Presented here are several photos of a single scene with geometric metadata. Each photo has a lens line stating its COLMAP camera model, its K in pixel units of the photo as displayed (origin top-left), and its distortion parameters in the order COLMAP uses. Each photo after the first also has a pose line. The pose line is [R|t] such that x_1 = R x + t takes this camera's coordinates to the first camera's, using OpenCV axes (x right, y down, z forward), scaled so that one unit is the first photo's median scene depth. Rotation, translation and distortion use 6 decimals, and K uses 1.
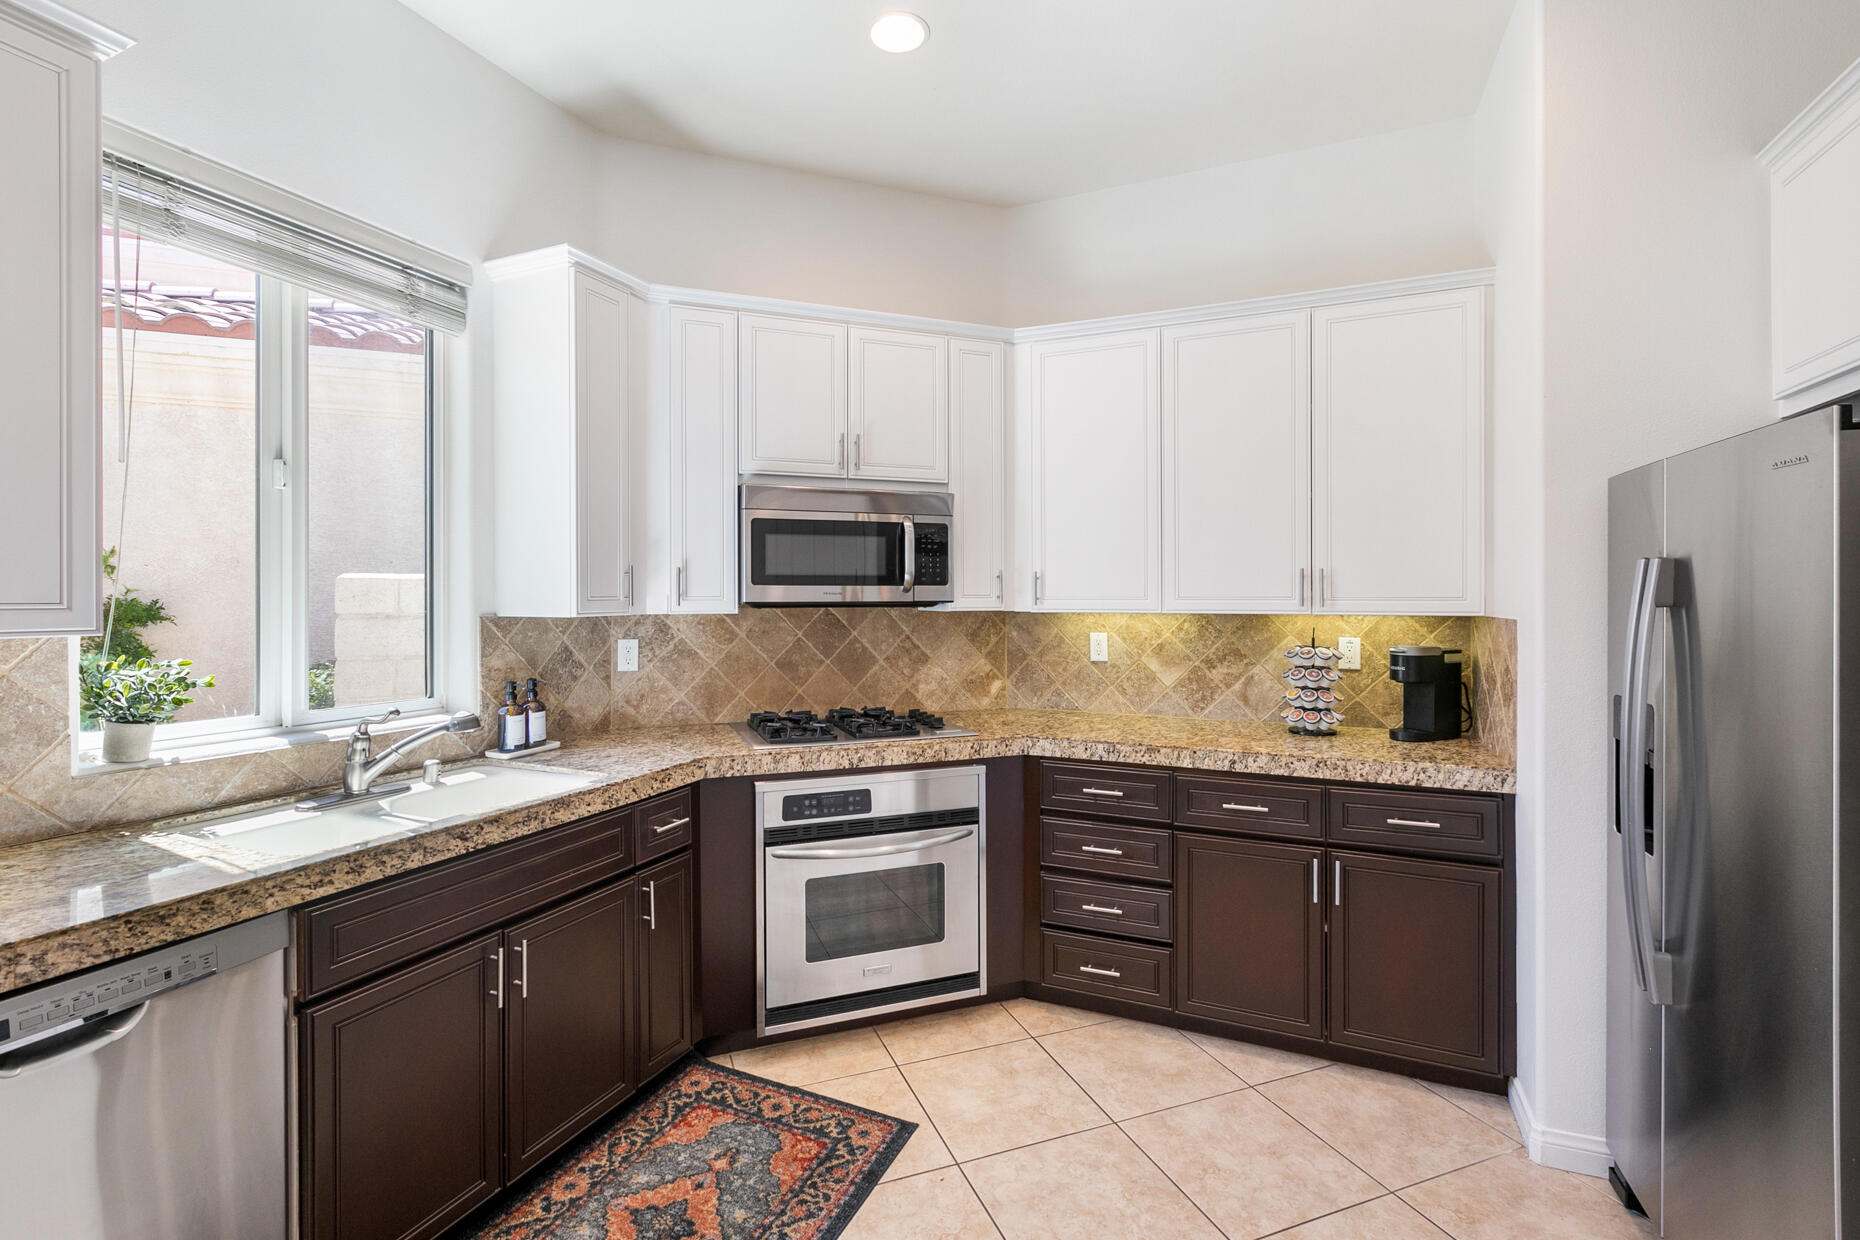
lens RADIAL K [[829.5, 0, 921.1], [0, 829.5, 606.7], [0, 0, 1]] dist [-0.000274, -0.000212]
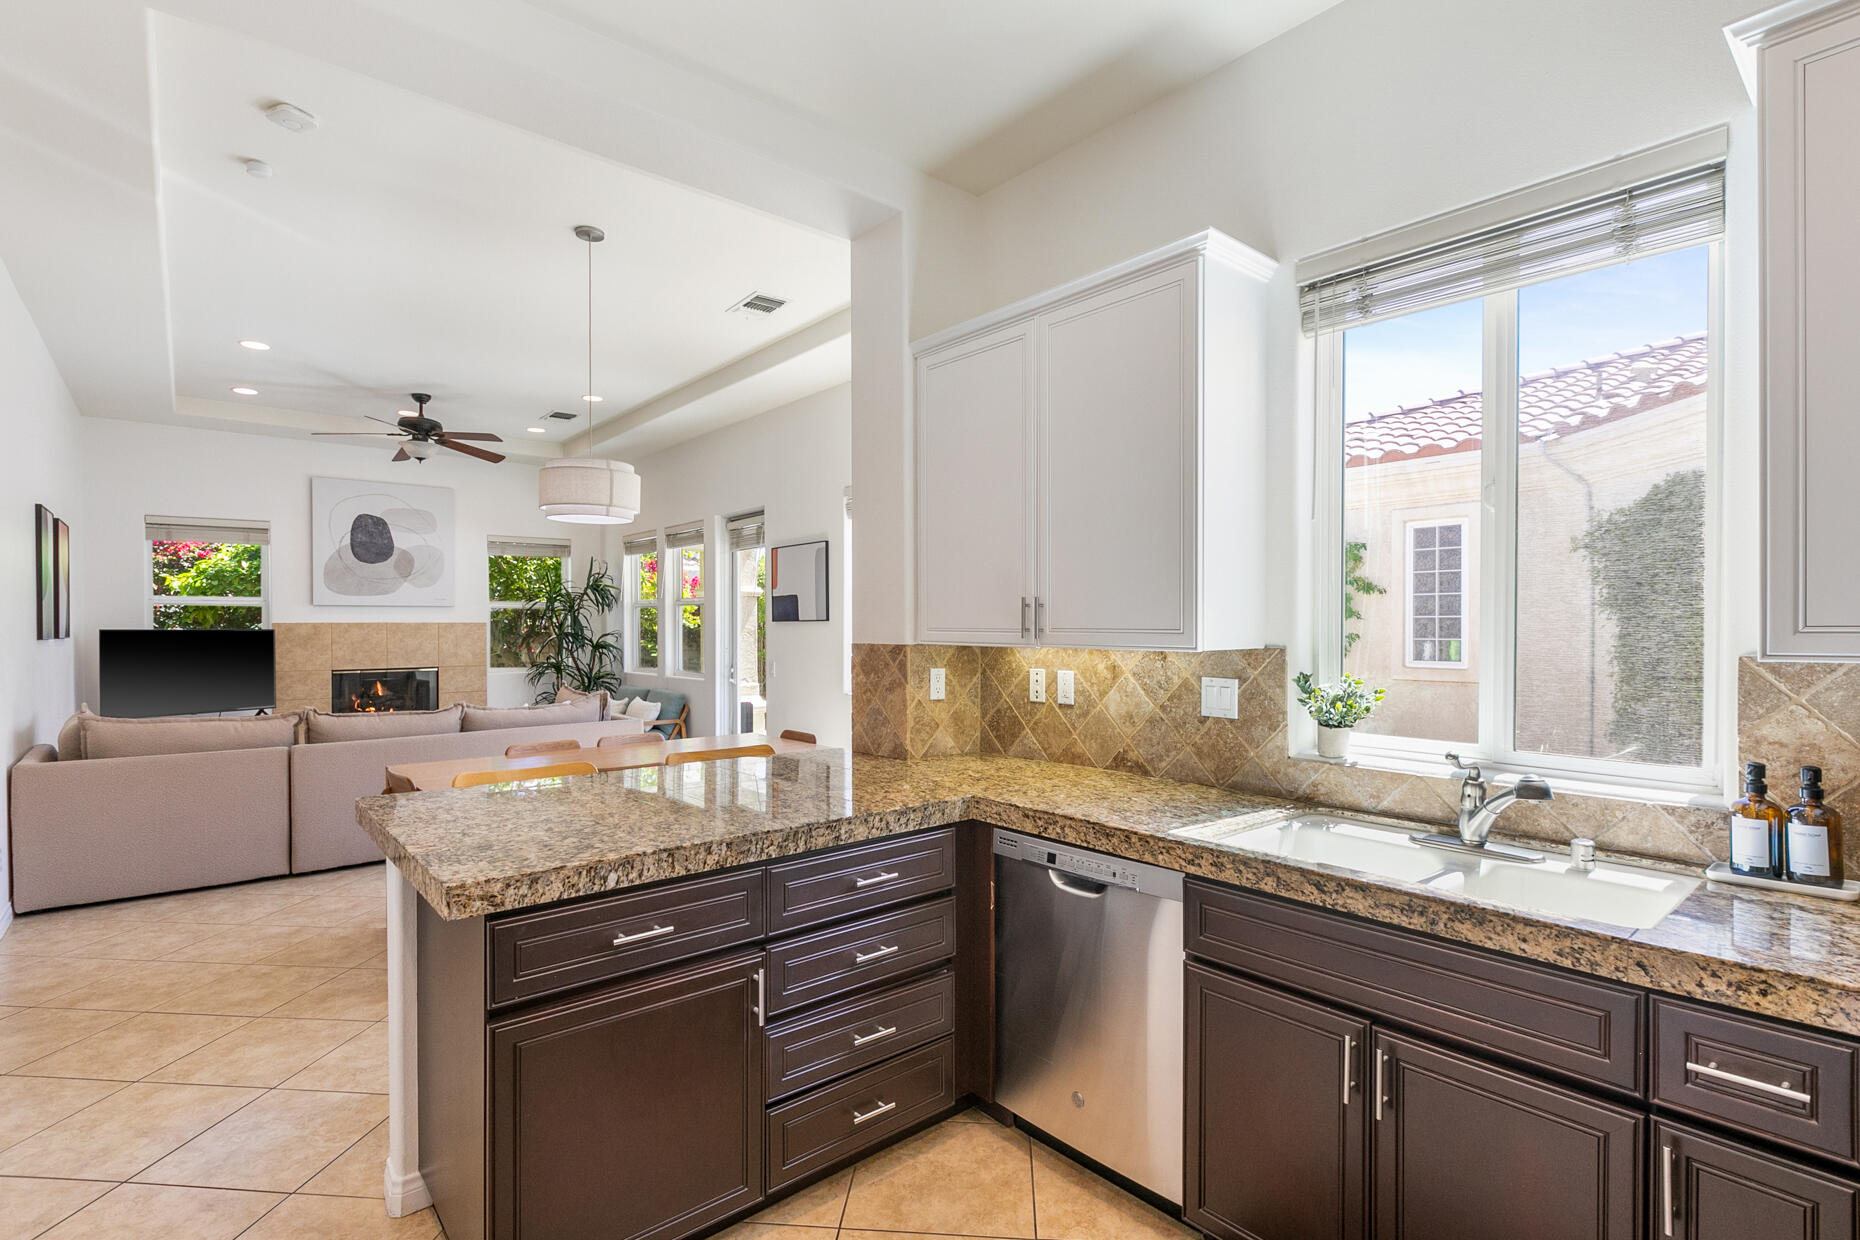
lens RADIAL K [[891.2, 0, 921.1], [0, 891.2, 629.7], [0, 0, 1]] dist [-0.001032, -0.000848]
pose [[-0.433562, 0.006382, -0.901101, 0.367022], [-0.010206, 0.999876, 0.011992, -0.010282], [0.901066, 0.014395, -0.433443, 0.715919]]
